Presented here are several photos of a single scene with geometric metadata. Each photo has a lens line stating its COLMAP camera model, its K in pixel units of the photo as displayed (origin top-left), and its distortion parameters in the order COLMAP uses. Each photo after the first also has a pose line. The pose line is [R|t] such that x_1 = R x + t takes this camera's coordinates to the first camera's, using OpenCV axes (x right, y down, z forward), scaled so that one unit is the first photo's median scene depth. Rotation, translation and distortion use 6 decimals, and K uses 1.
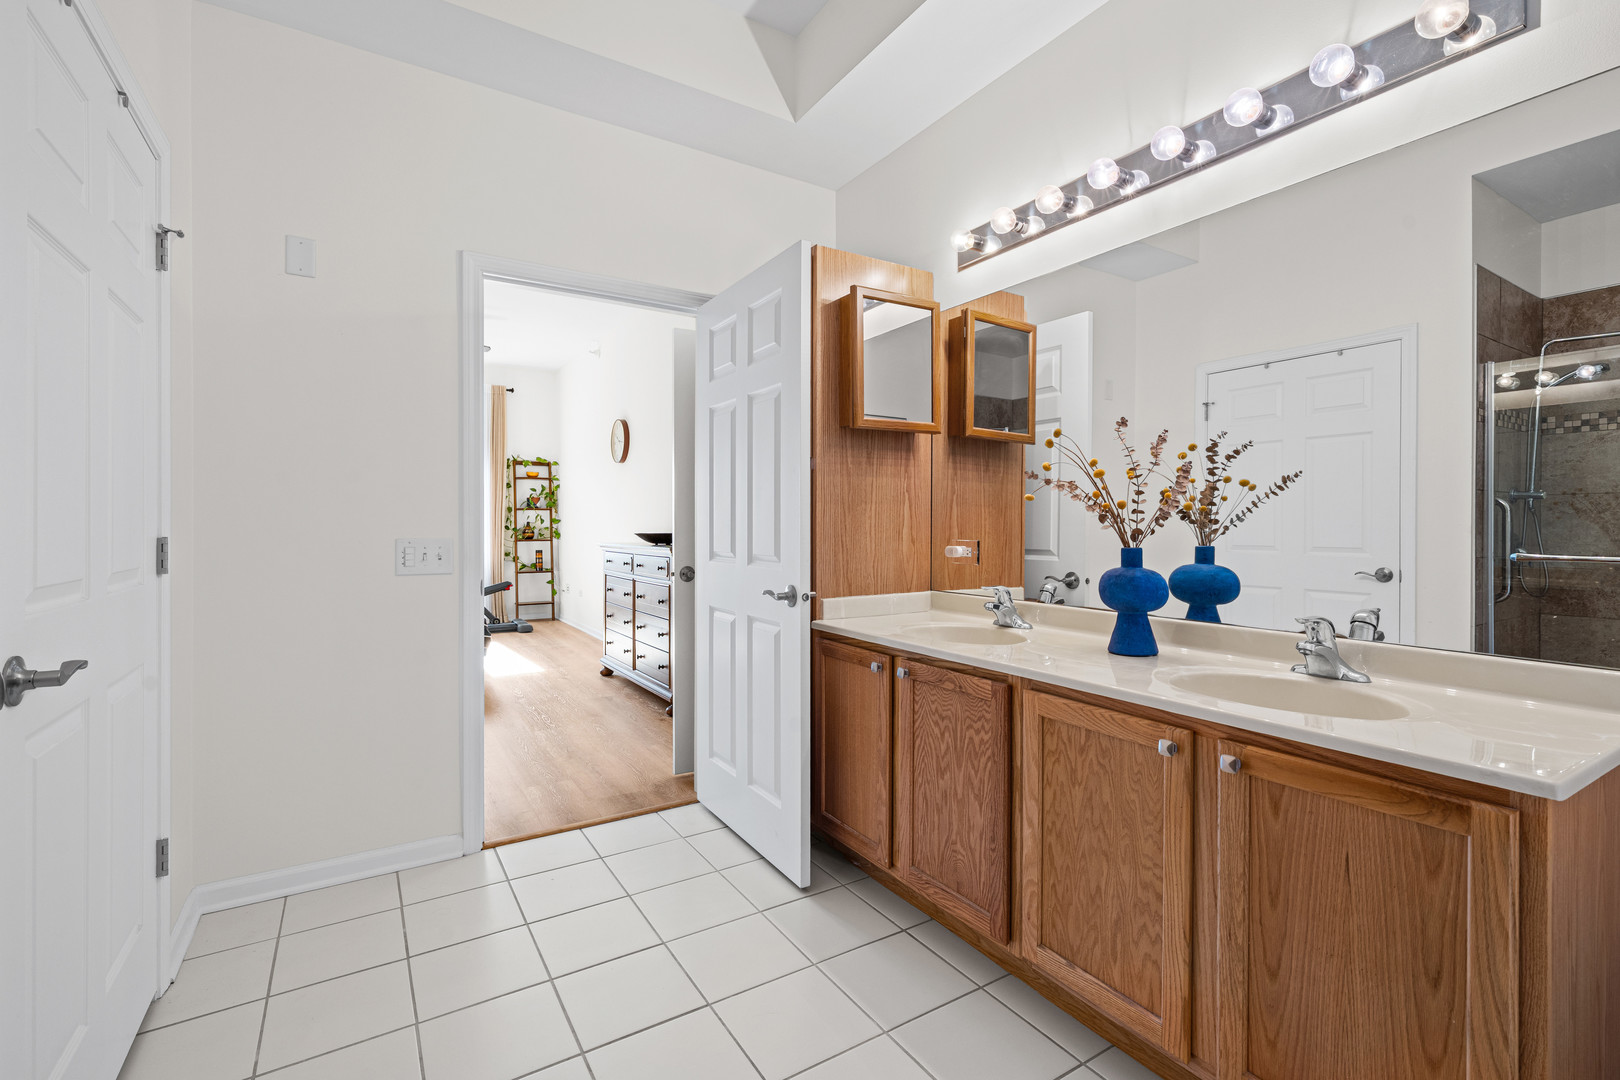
lens RADIAL K [[730.5, 0, 815.9], [0, 730.5, 535.2], [0, 0, 1]] dist [0.002609, 0.000072]
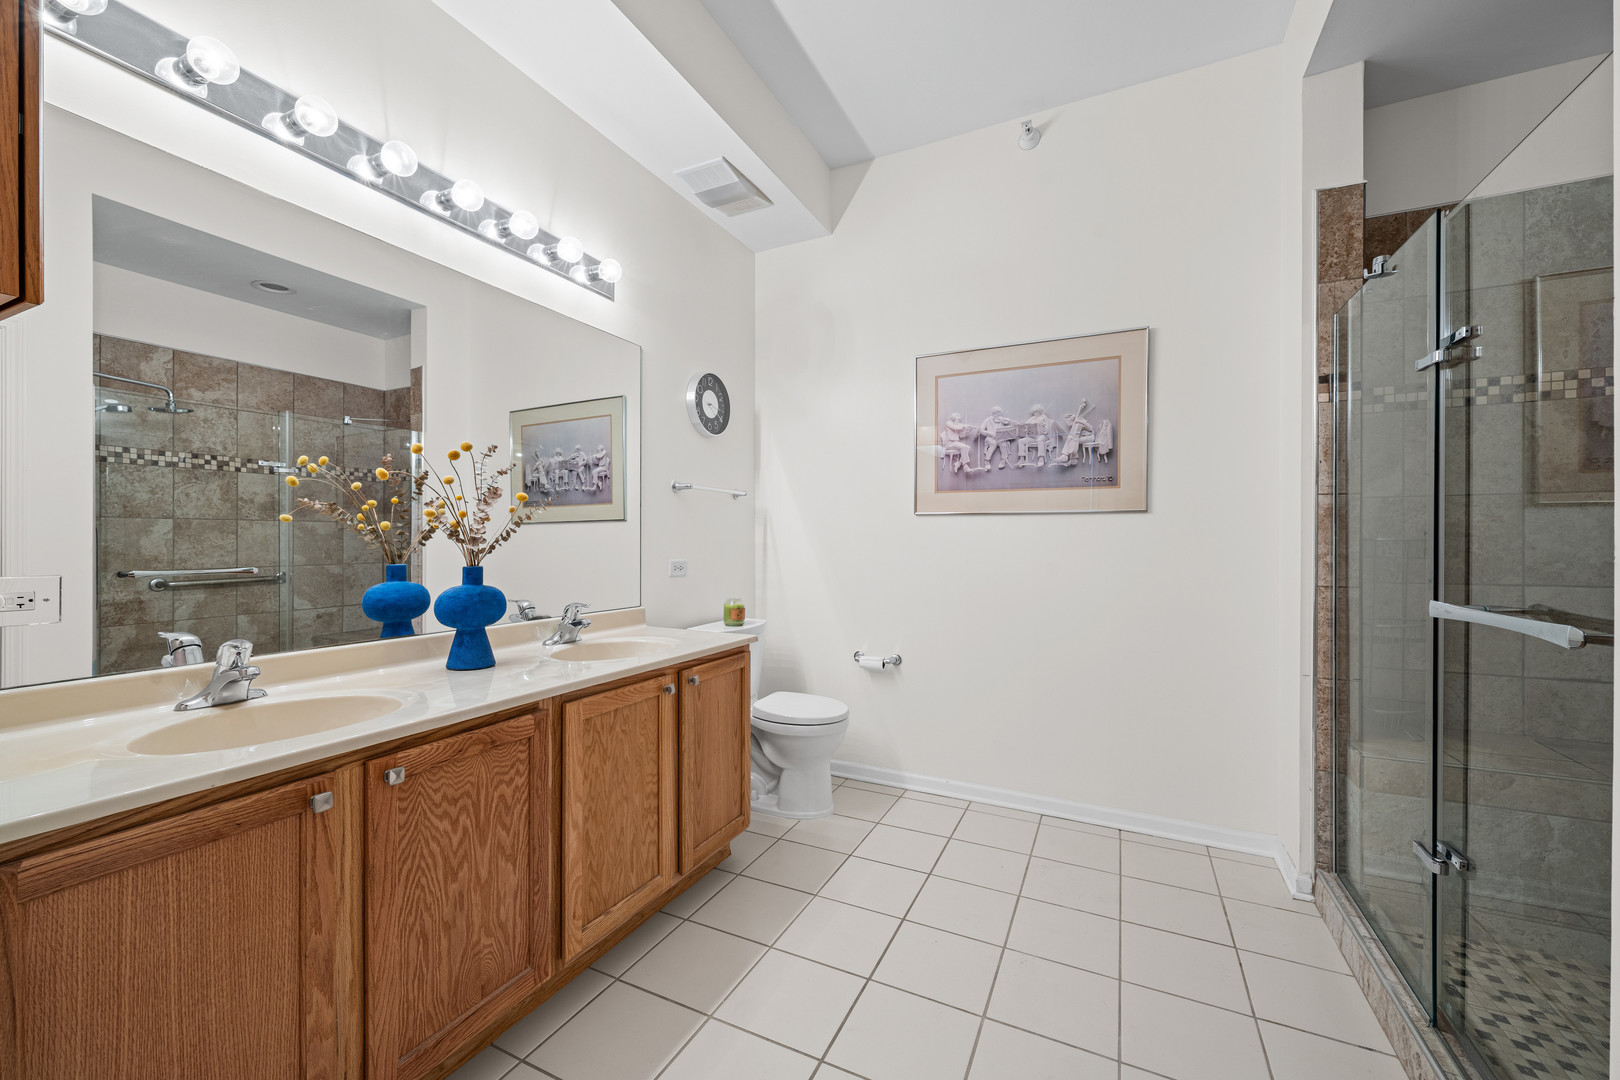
lens RADIAL K [[654.8, 0, 817.5], [0, 654.8, 533.6], [0, 0, 1]] dist [-0.004907, 0.000429]
pose [[-0.536278, 0.000894, 0.844041, -0.632382], [0.006046, 0.999978, 0.002782, -0.028826], [-0.844020, 0.006595, -0.536272, 1.095565]]
